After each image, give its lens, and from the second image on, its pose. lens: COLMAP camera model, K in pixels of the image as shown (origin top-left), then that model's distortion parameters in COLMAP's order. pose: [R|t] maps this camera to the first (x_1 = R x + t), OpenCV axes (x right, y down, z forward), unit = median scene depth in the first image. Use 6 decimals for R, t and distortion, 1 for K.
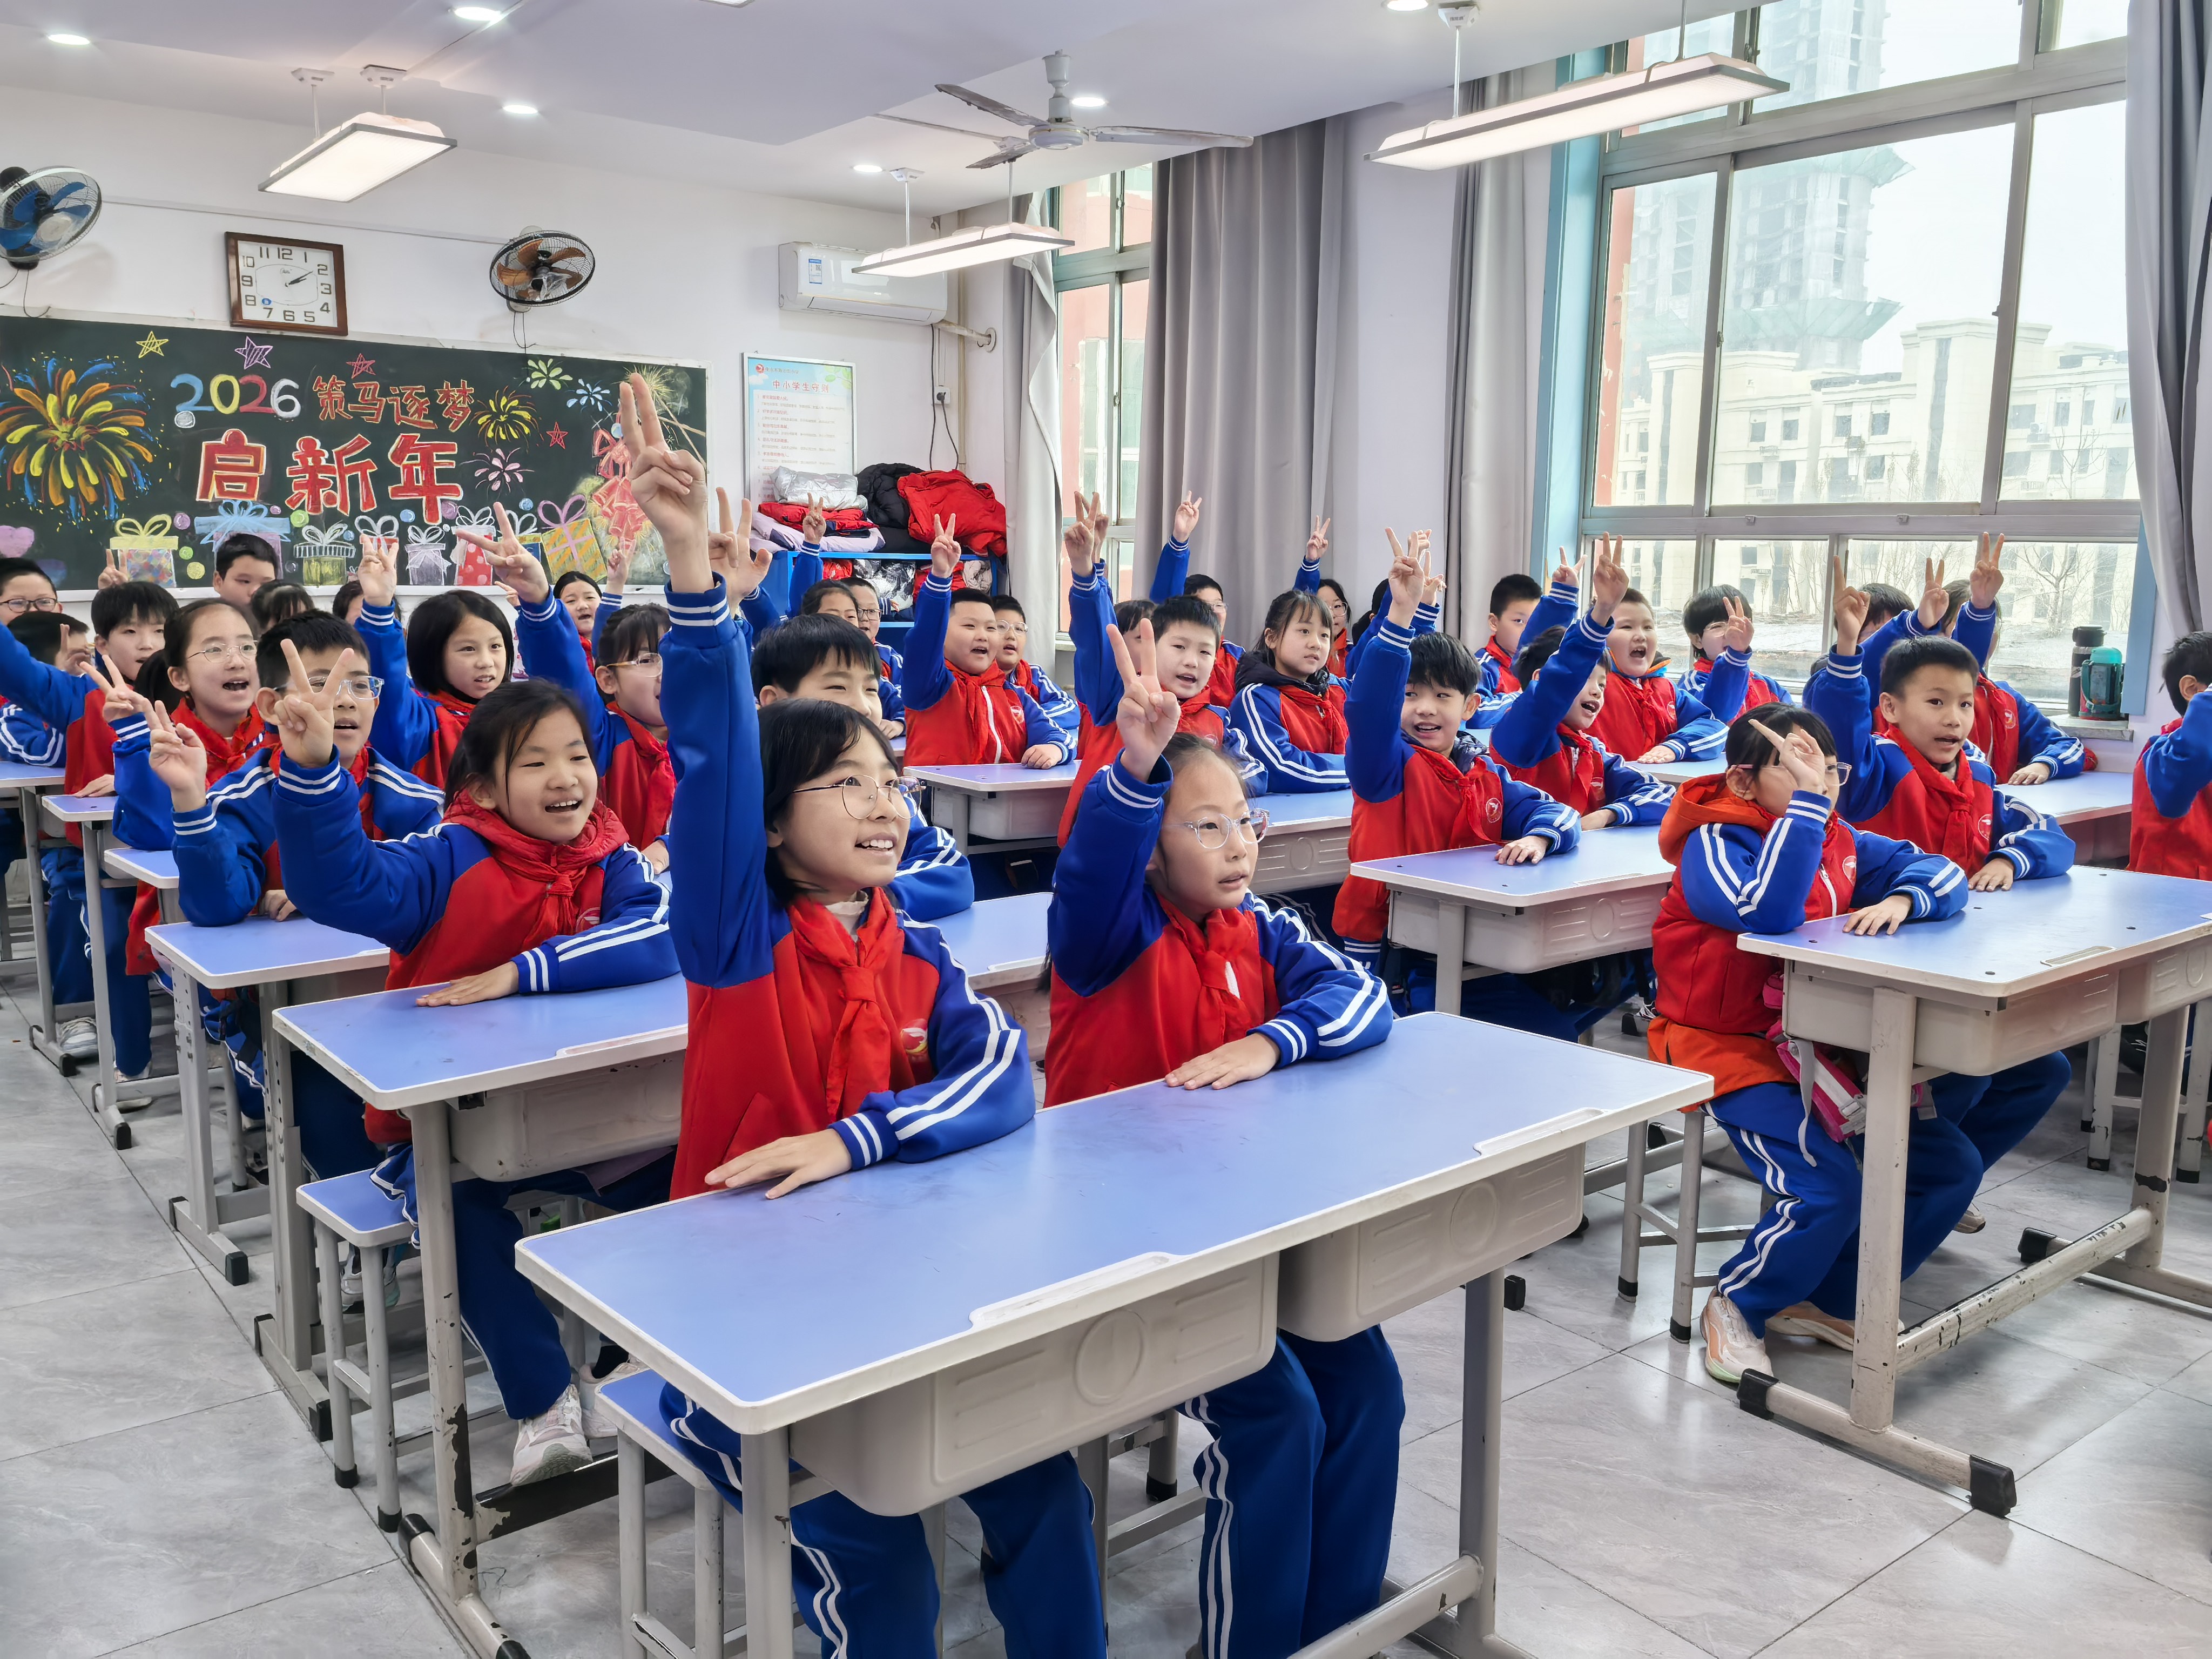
lens RADIAL K [[1749.4, 0, 1106.3], [0, 1749.4, 828.0], [0, 0, 1]] dist [0.067299, -0.045396]
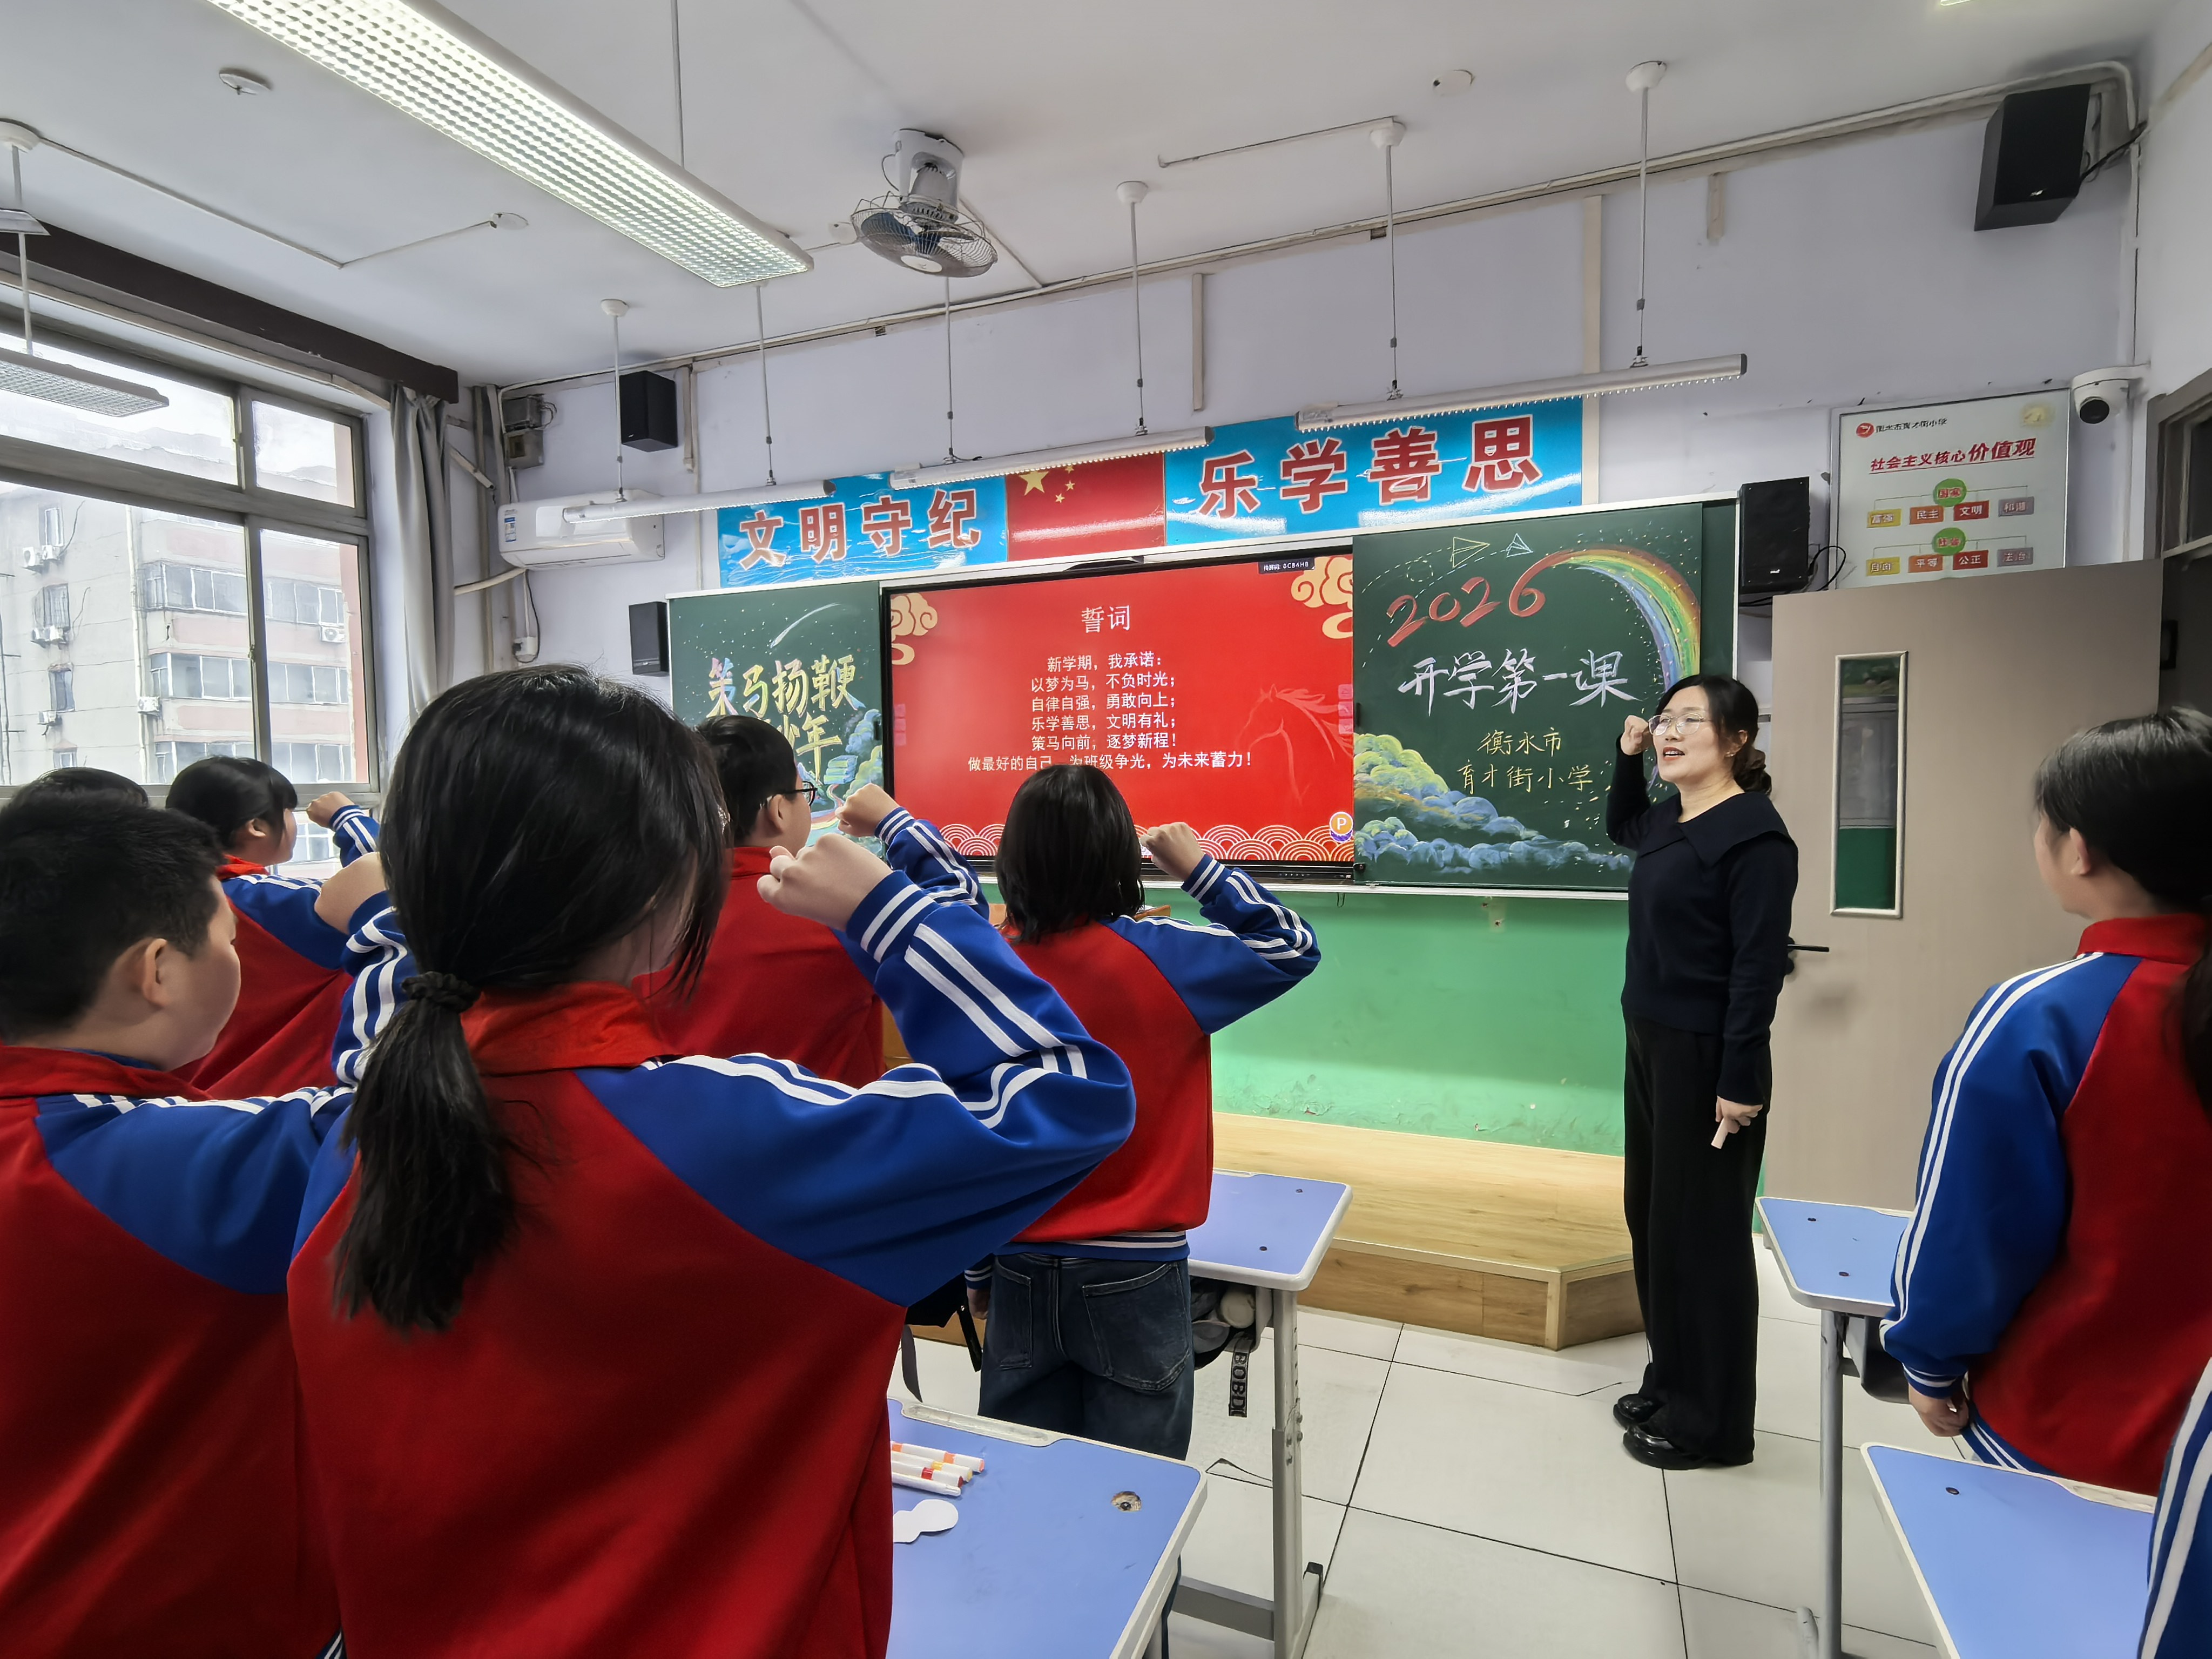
lens RADIAL K [[1127.5, 0, 1107.2], [0, 1127.5, 835.5], [0, 0, 1]] dist [0.019773, 0.002485]
pose [[-0.480830, -0.046413, 0.875584, -0.632476], [0.149394, 0.979660, 0.133970, -0.168578], [-0.863993, 0.195224, -0.464116, 0.860204]]
